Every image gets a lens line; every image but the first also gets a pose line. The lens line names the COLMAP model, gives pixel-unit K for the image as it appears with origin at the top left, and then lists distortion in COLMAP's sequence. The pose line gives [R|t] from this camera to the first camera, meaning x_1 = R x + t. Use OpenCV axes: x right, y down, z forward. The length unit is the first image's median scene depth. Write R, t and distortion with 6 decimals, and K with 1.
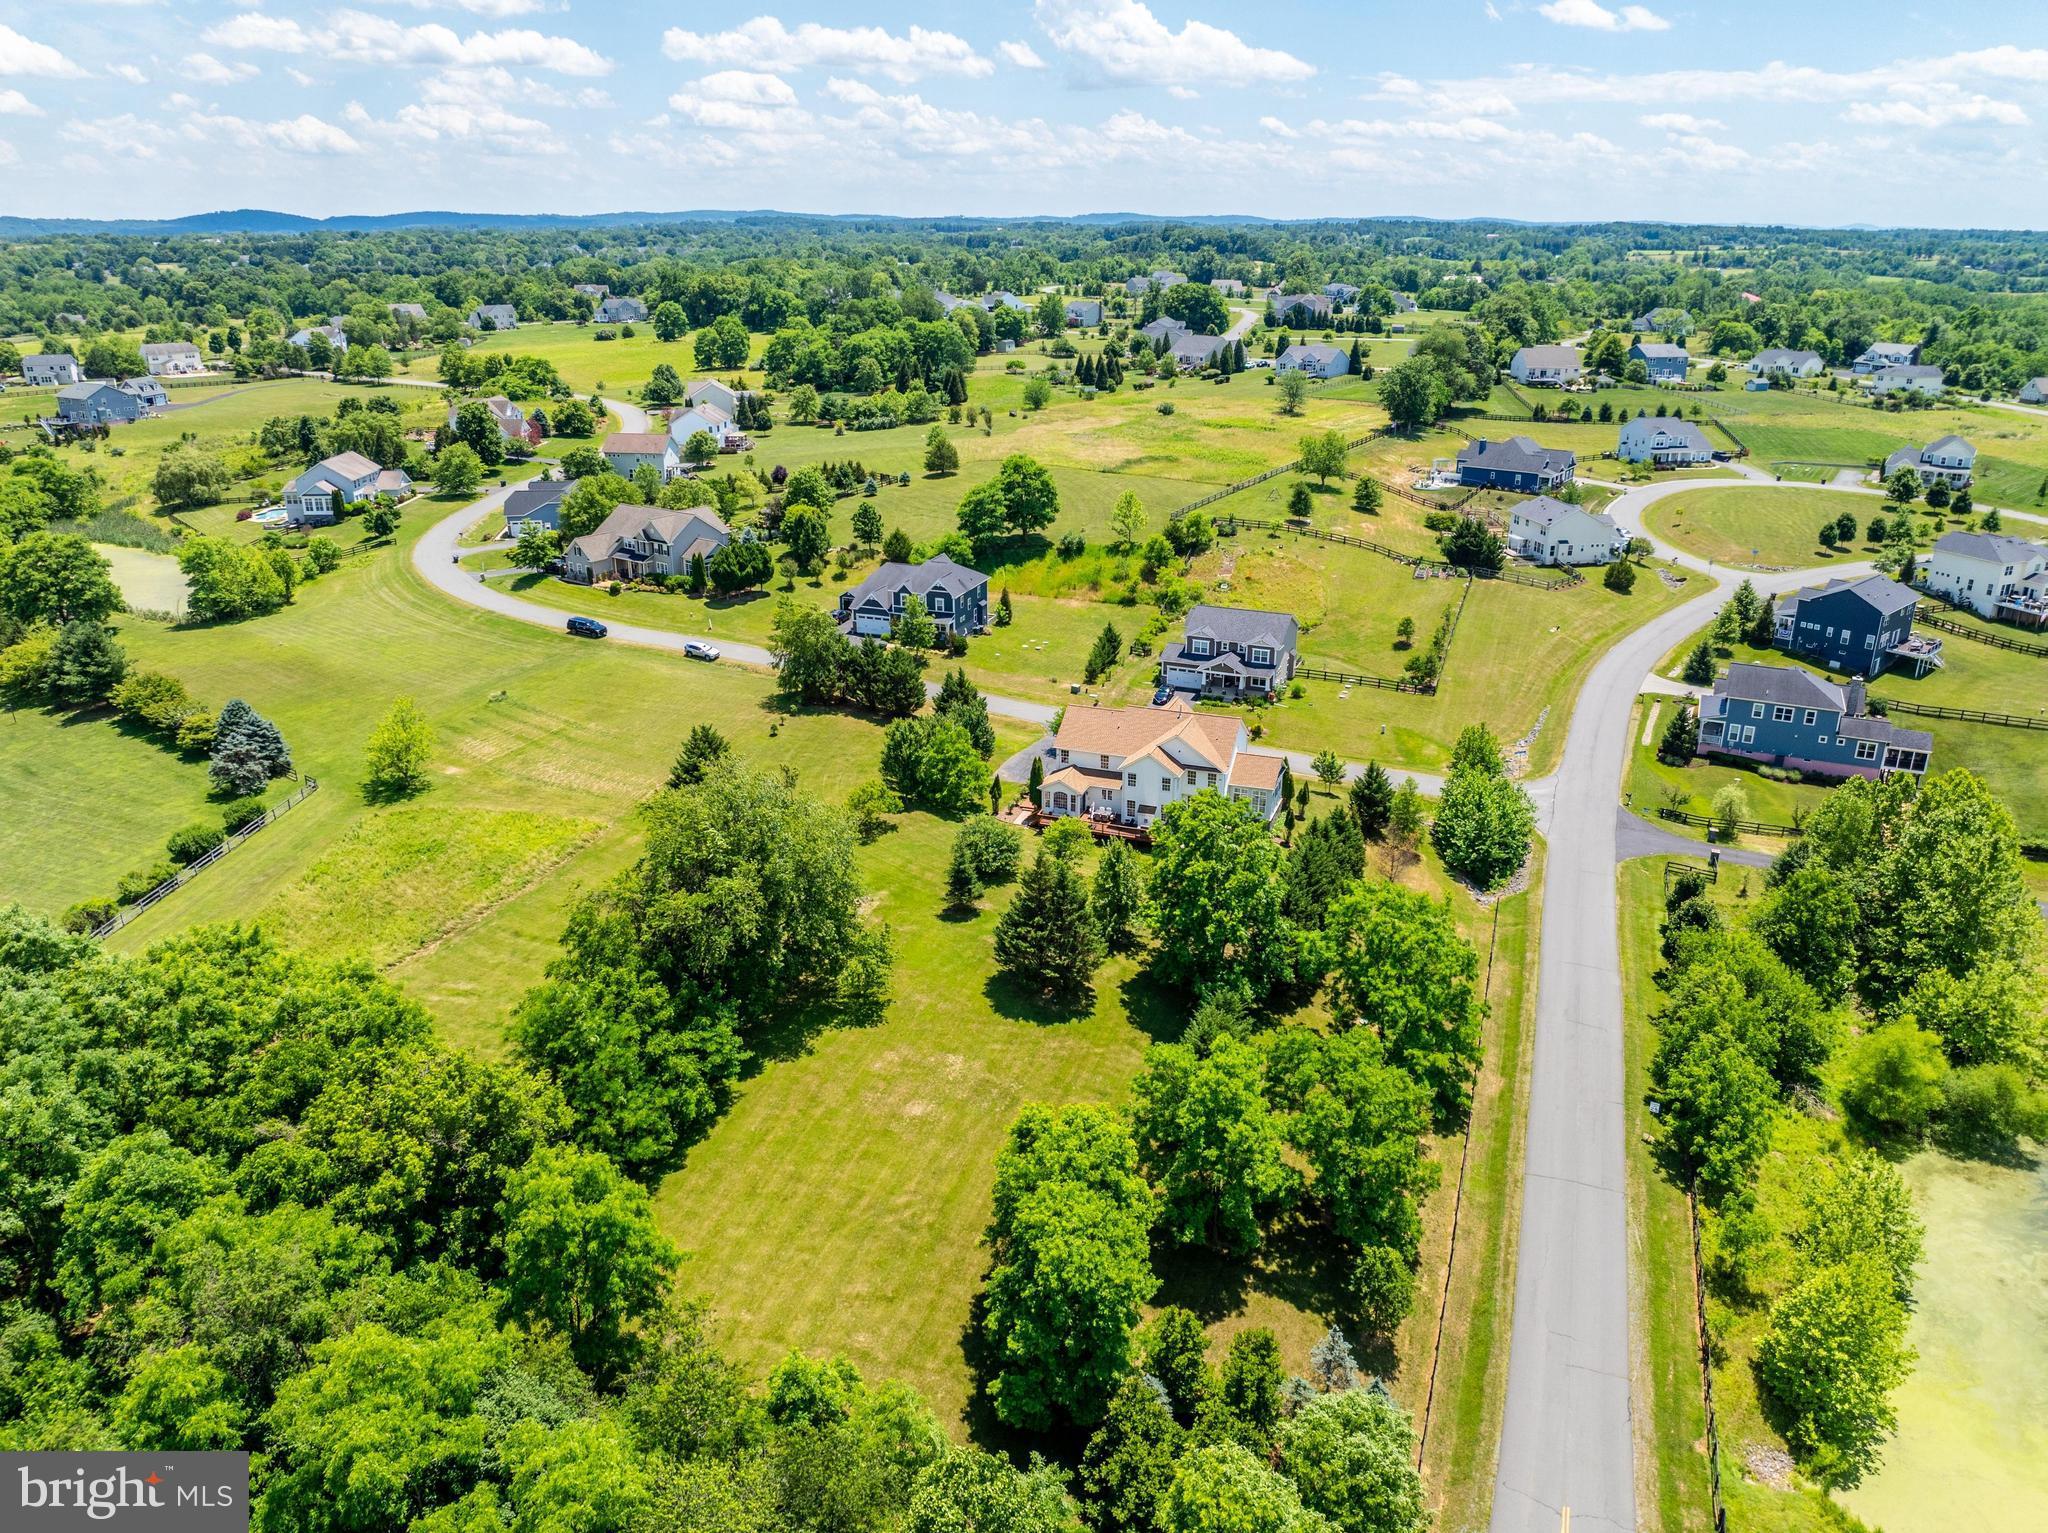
lens RADIAL K [[1443.7, 0, 1024.0], [0, 1443.7, 766.5], [0, 0, 1]] dist [-0.035392, -0.007649]
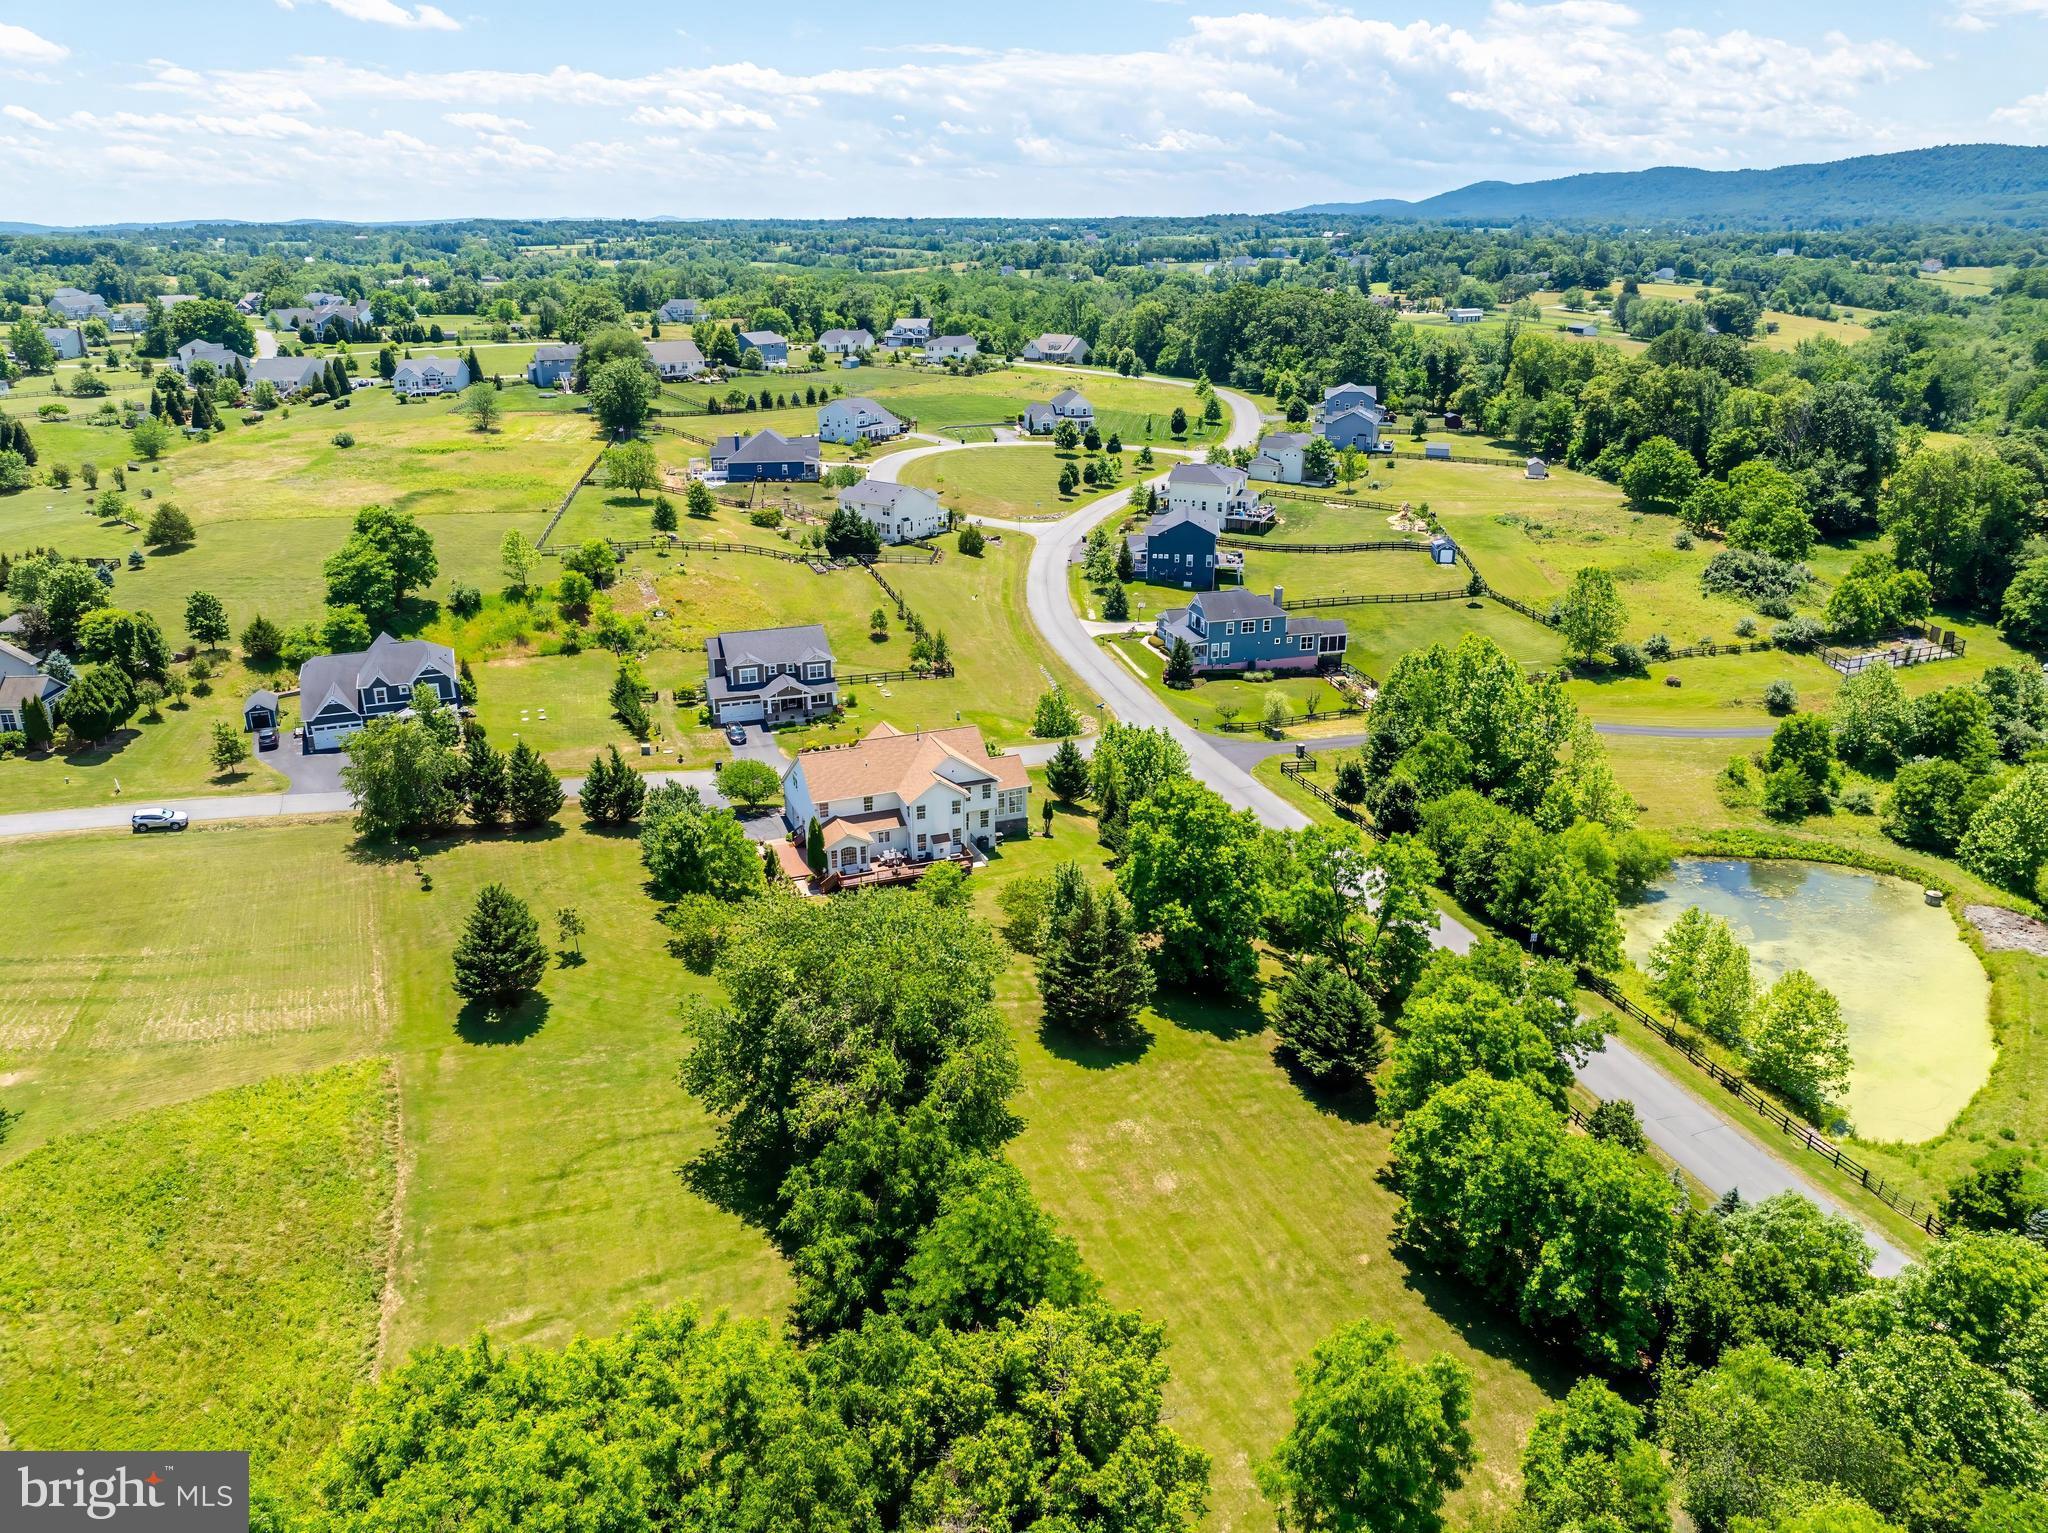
lens RADIAL K [[1443.7, 0, 1024.0], [0, 1443.7, 766.5], [0, 0, 1]] dist [-0.035392, -0.007649]
pose [[0.741716, -0.239270, 0.626584, -0.270344], [0.238717, 0.967206, 0.086761, -0.050414], [-0.626795, 0.085224, 0.774509, 0.131775]]
